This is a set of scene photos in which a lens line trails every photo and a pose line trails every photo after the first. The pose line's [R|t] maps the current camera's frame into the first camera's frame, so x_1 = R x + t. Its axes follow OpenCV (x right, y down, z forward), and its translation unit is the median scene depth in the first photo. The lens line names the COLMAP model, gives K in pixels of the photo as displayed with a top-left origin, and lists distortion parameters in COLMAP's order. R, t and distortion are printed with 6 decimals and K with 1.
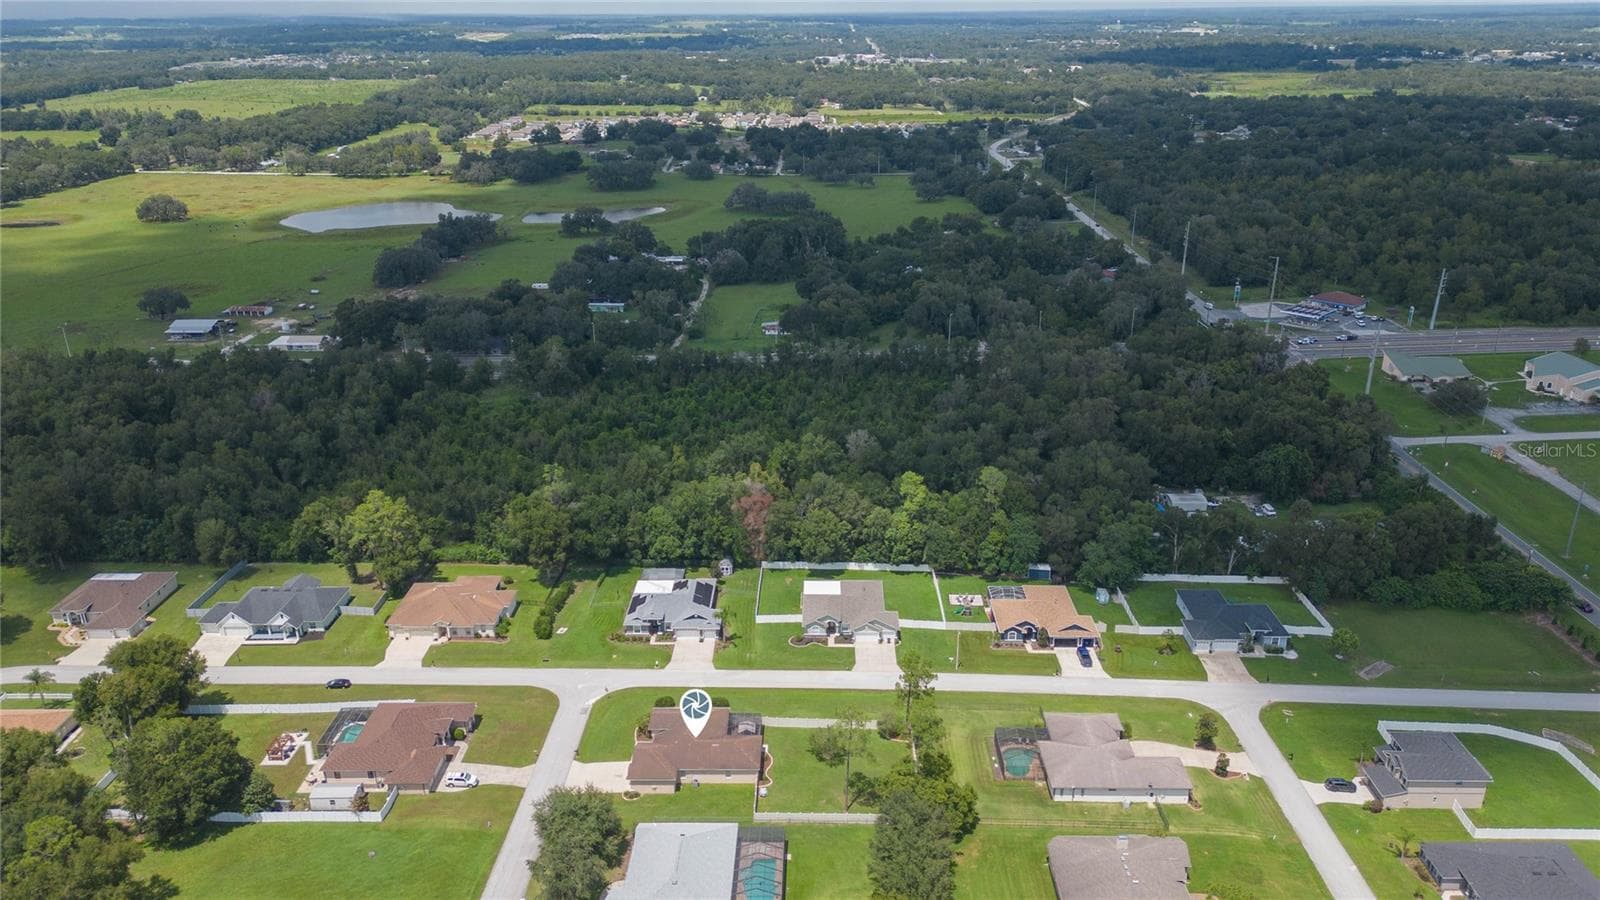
lens RADIAL K [[1139.1, 0, 801.2], [0, 1139.1, 452.6], [0, 0, 1]] dist [0.098037, -0.096220]
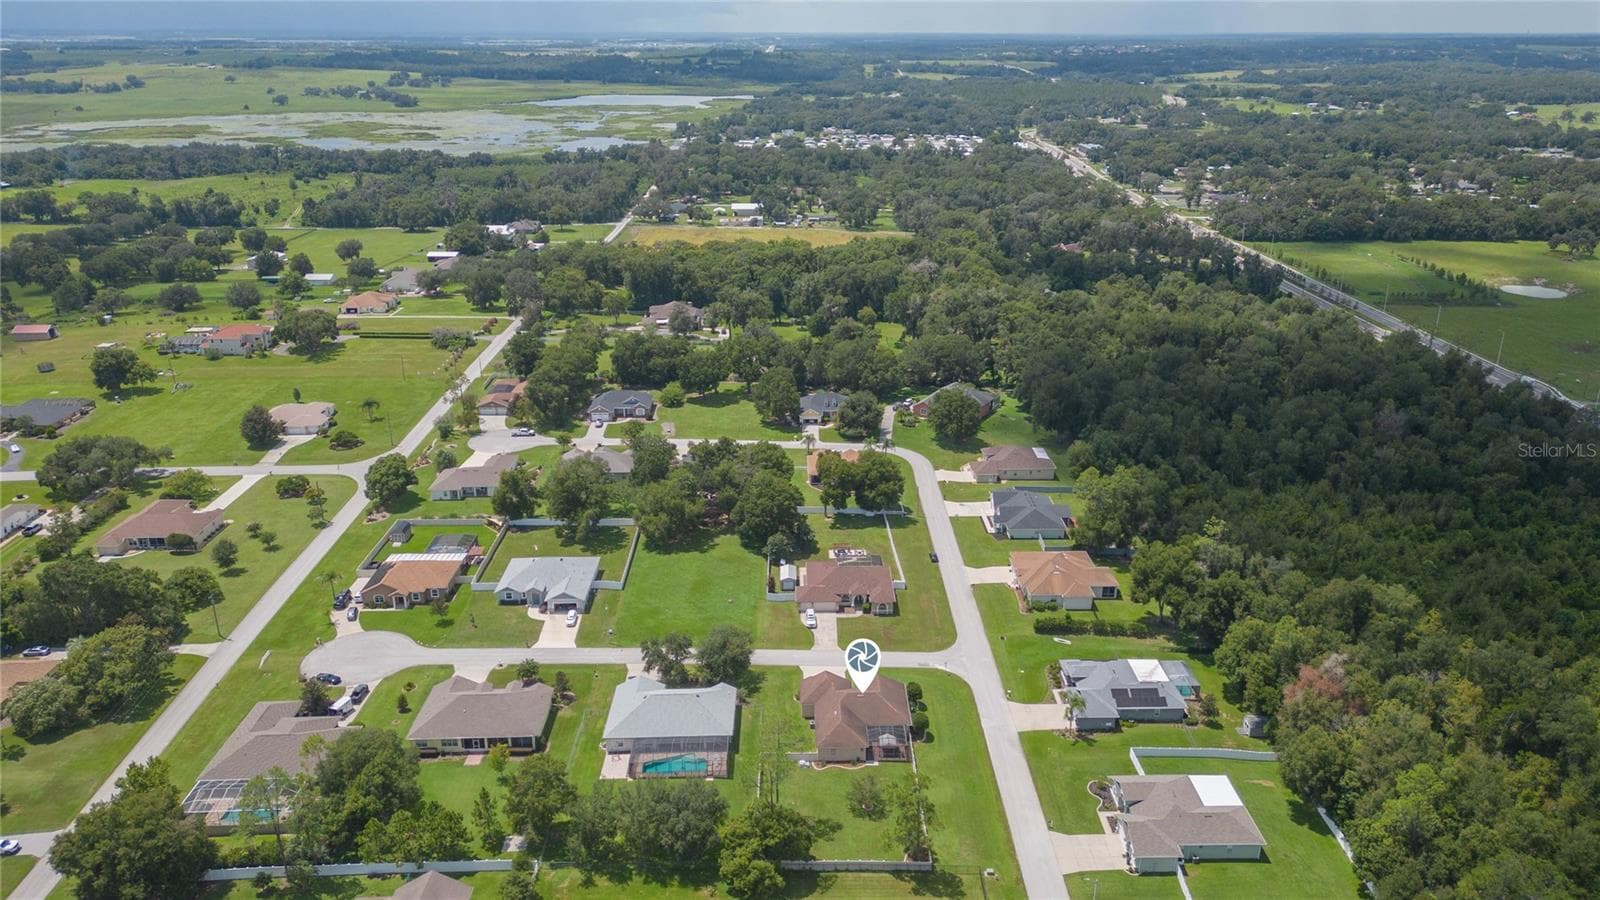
lens RADIAL K [[1155.1, 0, 794.9], [0, 1155.1, 447.6], [0, 0, 1]] dist [0.077212, -0.094761]
pose [[0.020396, 0.347509, -0.937455, 0.646583], [-0.361301, 0.876846, 0.317181, -0.219777], [0.932226, 0.332234, 0.143439, 0.554400]]
